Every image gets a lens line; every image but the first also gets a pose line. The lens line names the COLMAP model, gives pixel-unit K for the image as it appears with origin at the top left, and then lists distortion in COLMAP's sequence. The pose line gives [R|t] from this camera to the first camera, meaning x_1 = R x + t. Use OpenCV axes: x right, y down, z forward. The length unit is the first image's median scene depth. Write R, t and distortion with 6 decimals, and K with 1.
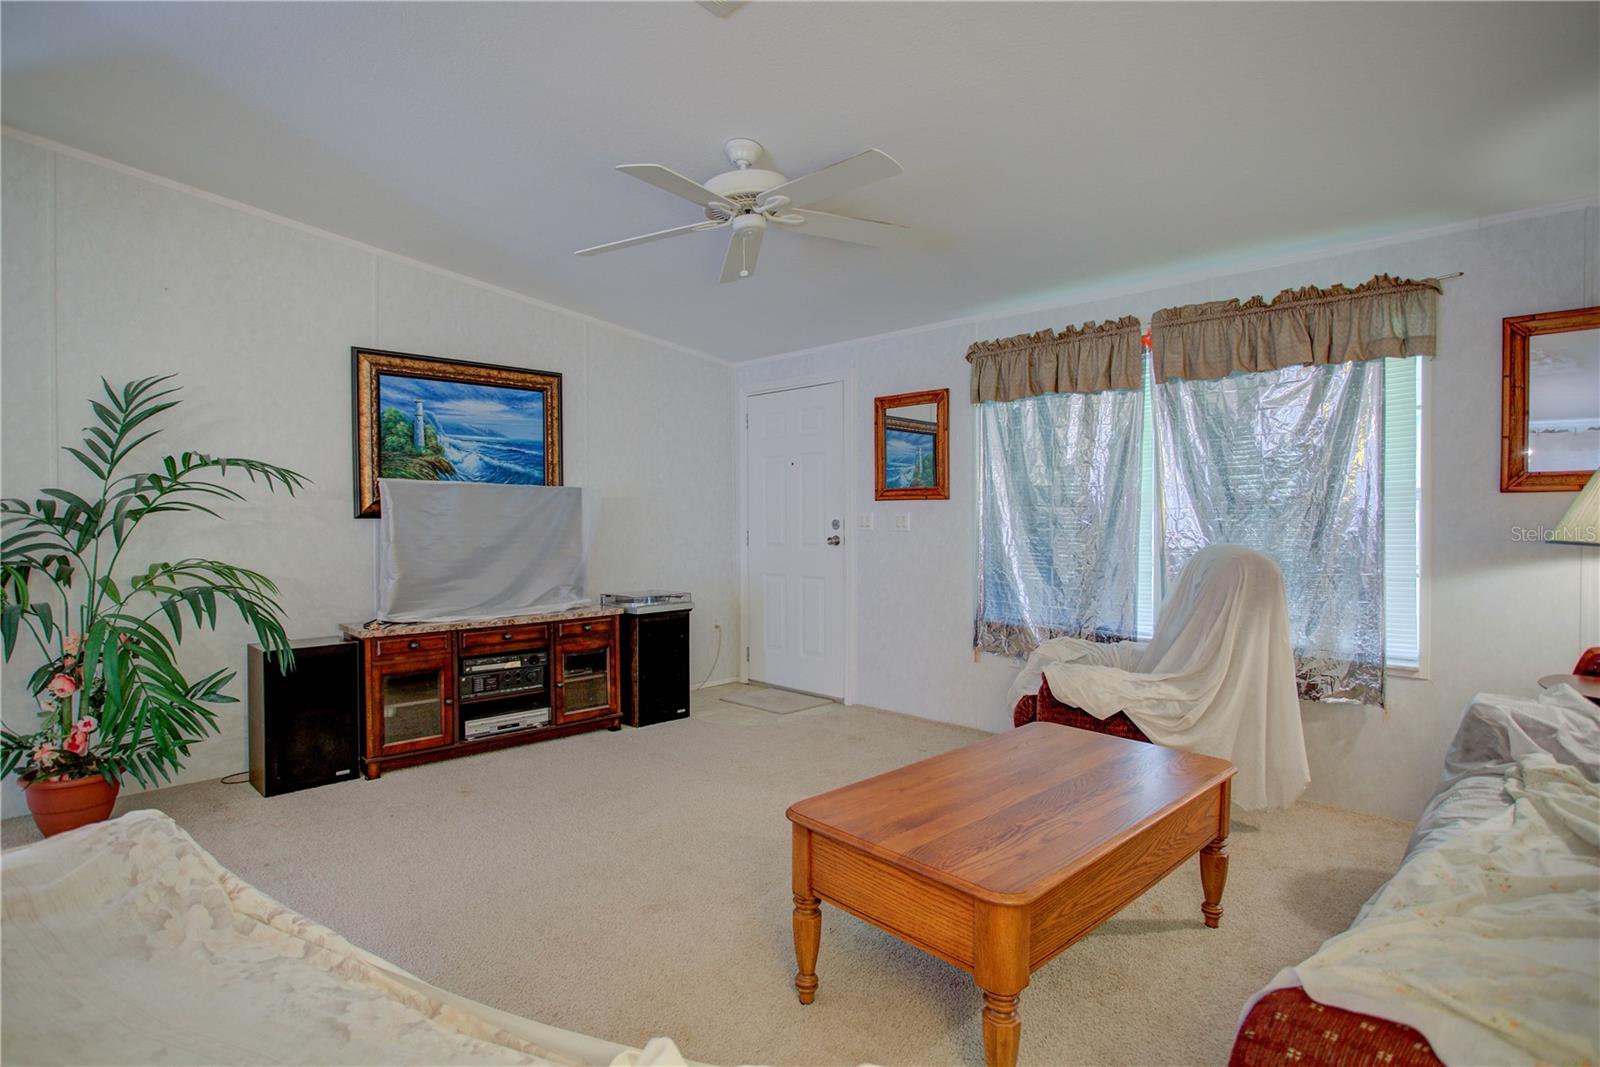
lens RADIAL K [[813.6, 0, 804.4], [0, 813.6, 528.3], [0, 0, 1]] dist [-0.017963, 0.009473]
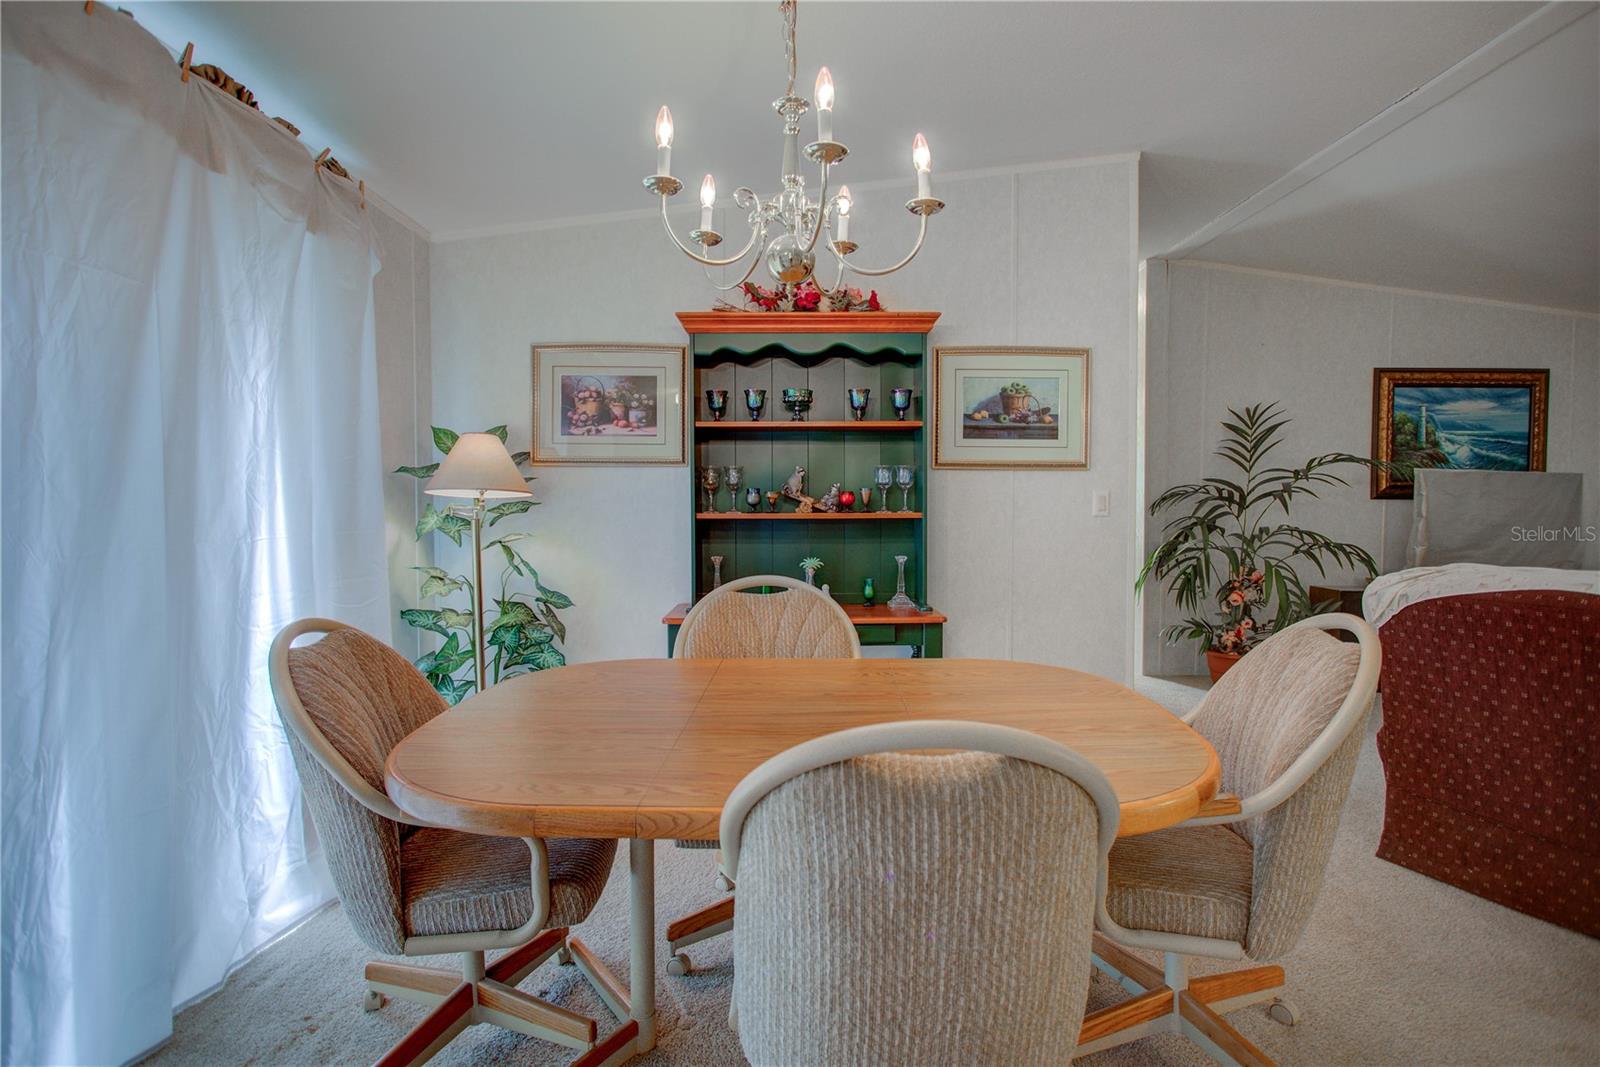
lens RADIAL K [[813.6, 0, 804.4], [0, 813.6, 528.3], [0, 0, 1]] dist [-0.017963, 0.009473]
pose [[0.705913, 0.033884, -0.707488, -0.262182], [-0.020957, 0.999417, 0.026956, 0.017927], [0.707989, -0.004202, 0.706211, -0.545331]]
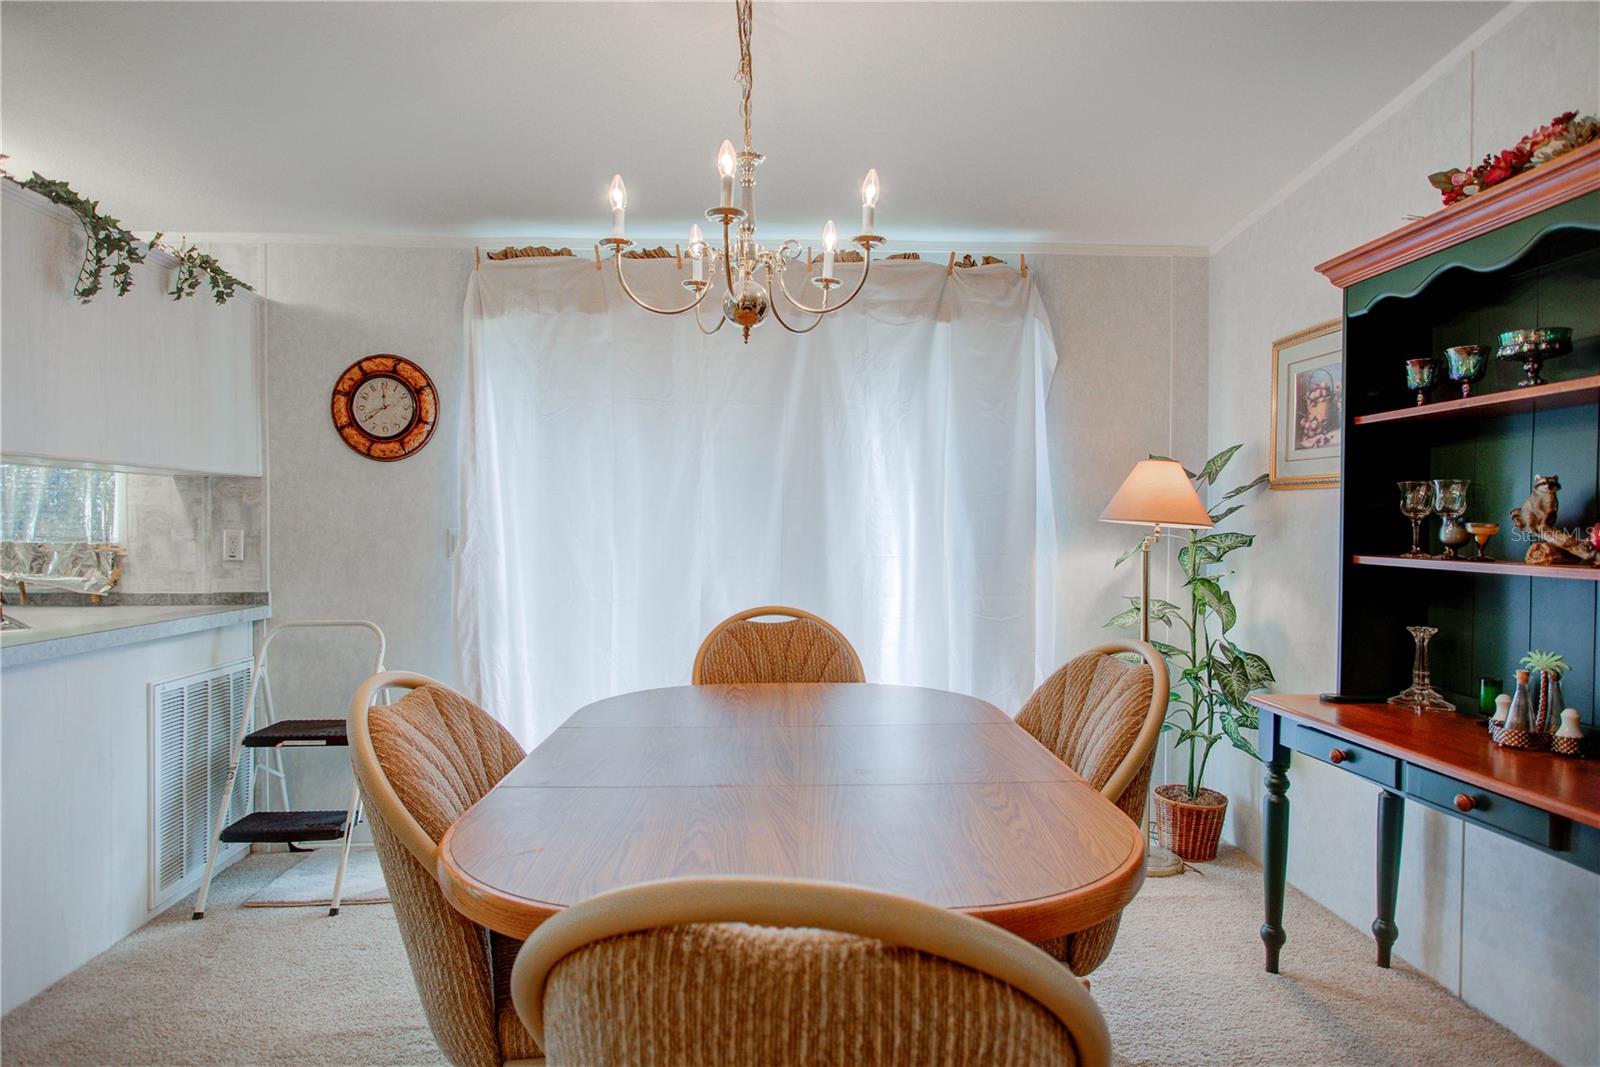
lens RADIAL K [[855.0, 0, 795.3], [0, 855.0, 529.2], [0, 0, 1]] dist [-0.009193, 0.000733]
pose [[-0.675134, 0.011535, -0.737605, -0.249611], [-0.015852, 0.999420, 0.030139, 0.000777], [0.737525, 0.032041, -0.674559, 0.002275]]
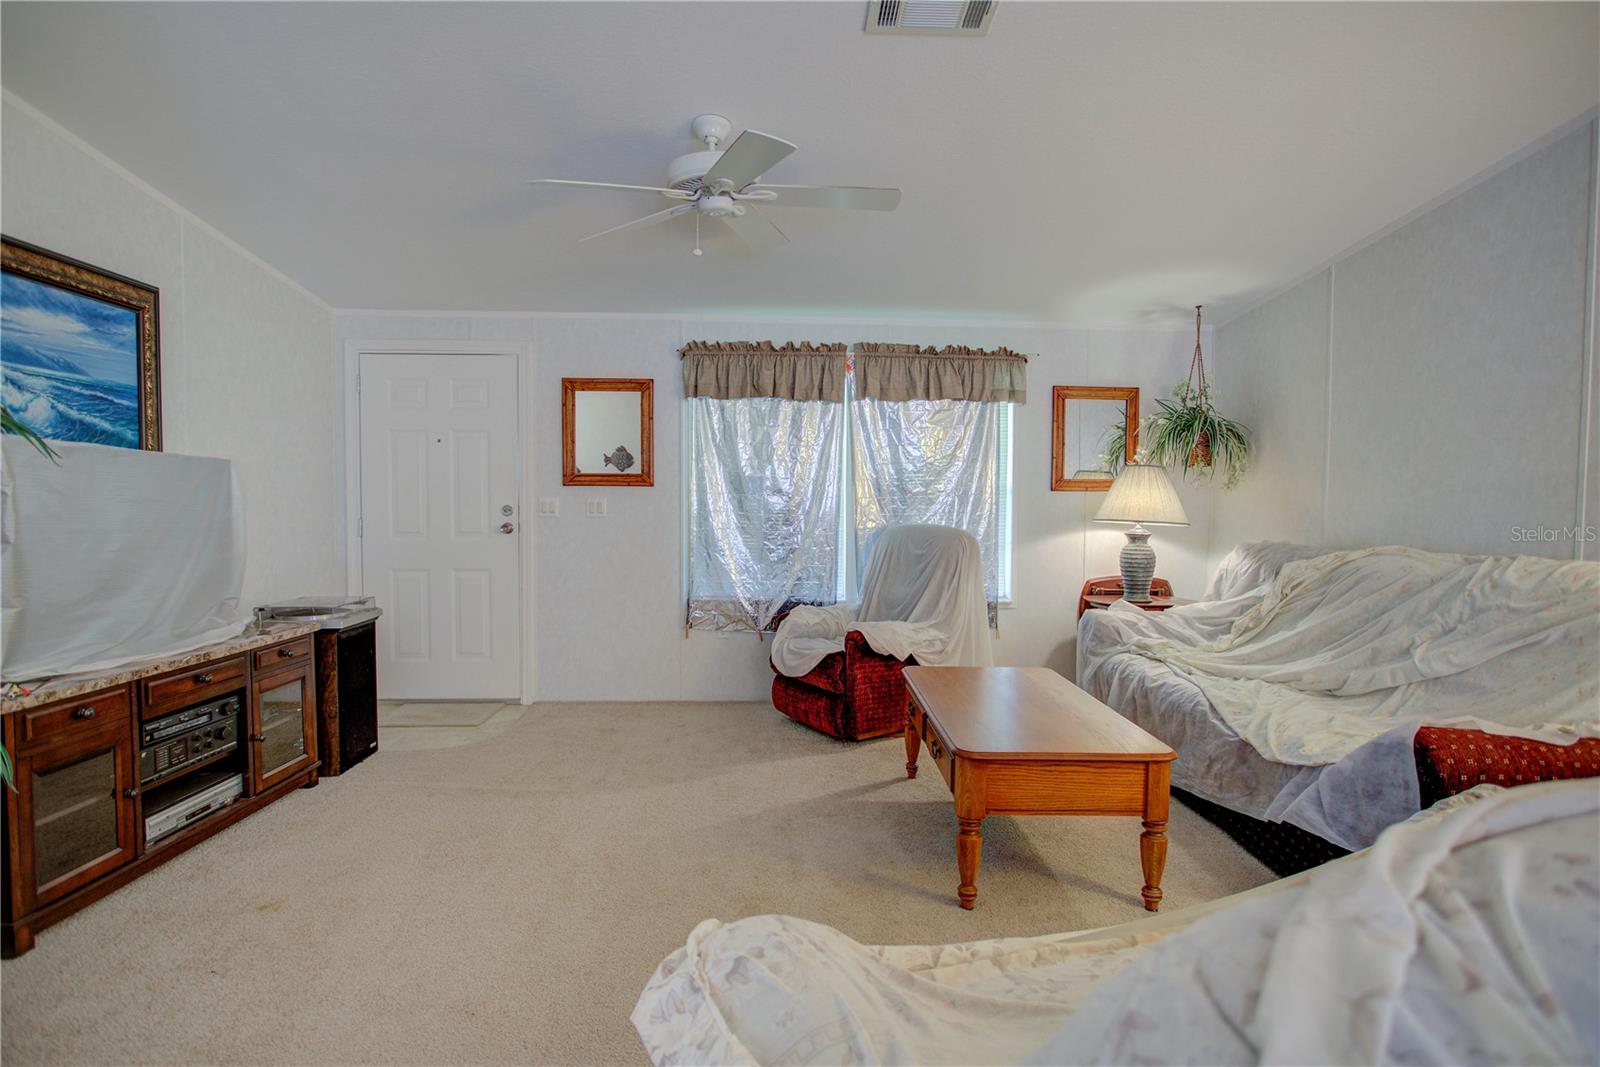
lens RADIAL K [[802.8, 0, 797.3], [0, 802.8, 527.6], [0, 0, 1]] dist [-0.019132, 0.008578]
pose [[0.680011, -0.018366, 0.732972, -0.483260], [0.004532, 0.999772, 0.020847, -0.003565], [-0.733188, -0.010854, 0.679939, 0.179737]]
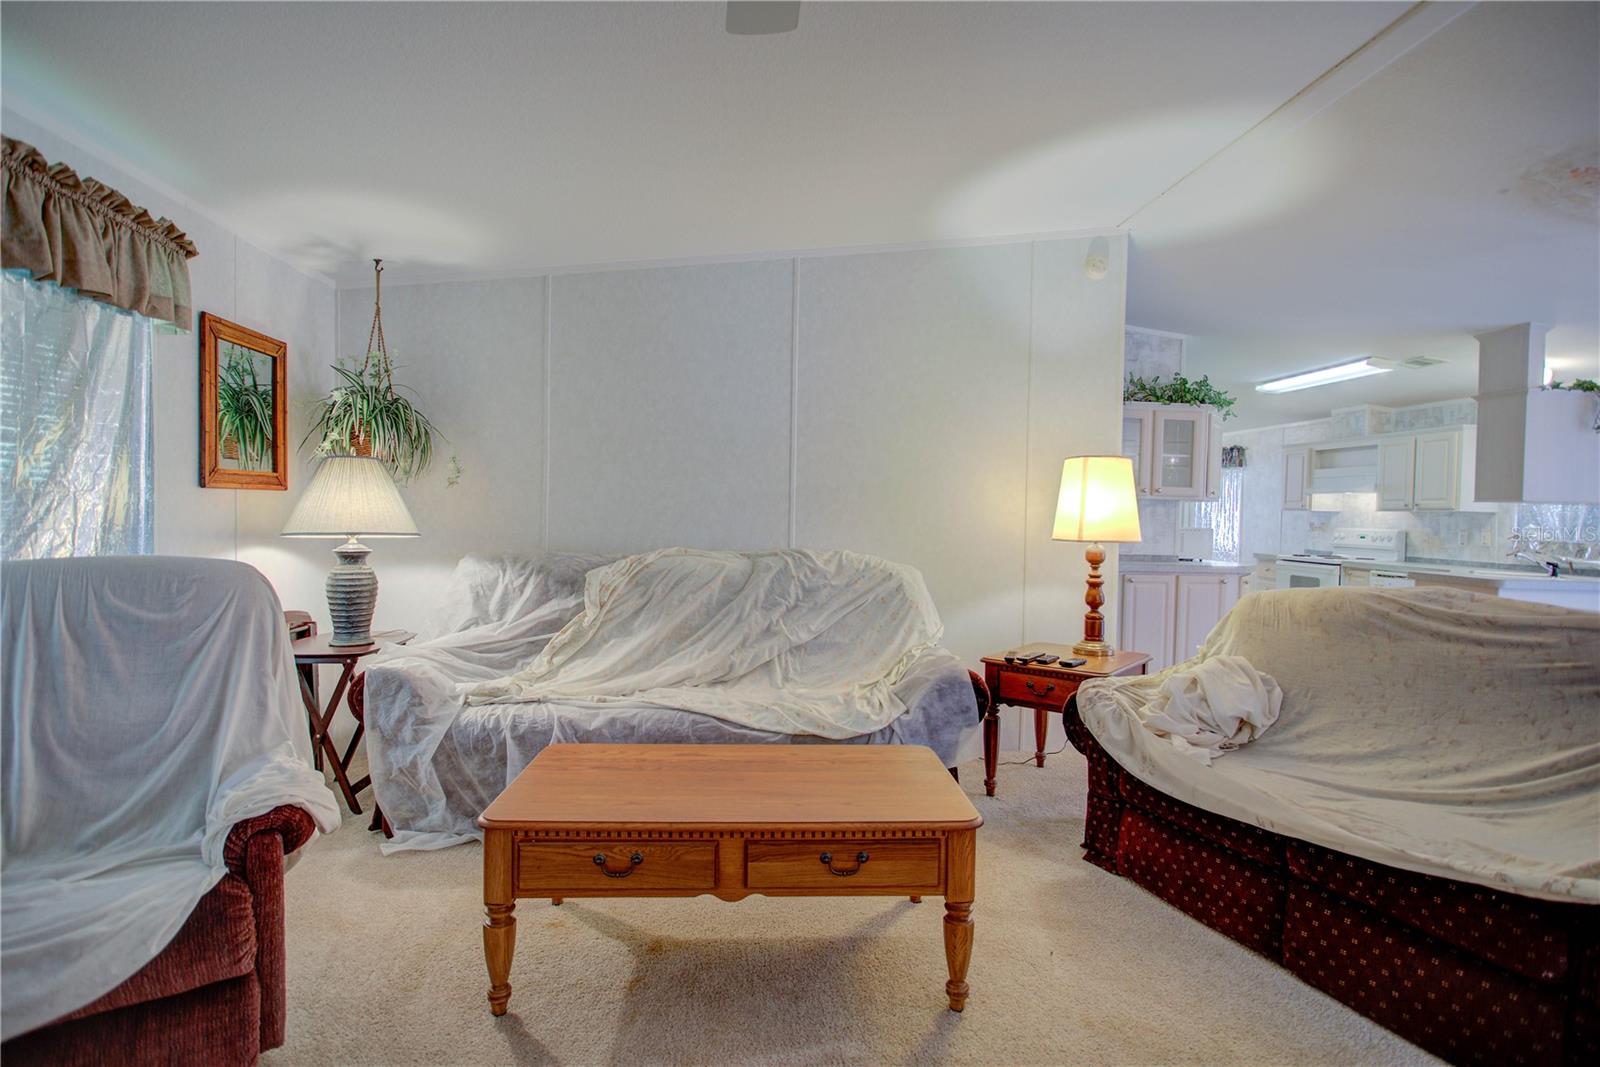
lens RADIAL K [[822.7, 0, 779.4], [0, 822.7, 529.9], [0, 0, 1]] dist [-0.020277, 0.009147]
pose [[-0.755553, -0.024493, 0.654629, -0.228472], [-0.002342, 0.999395, 0.034690, -0.018782], [-0.655083, 0.024678, -0.755154, 0.877445]]
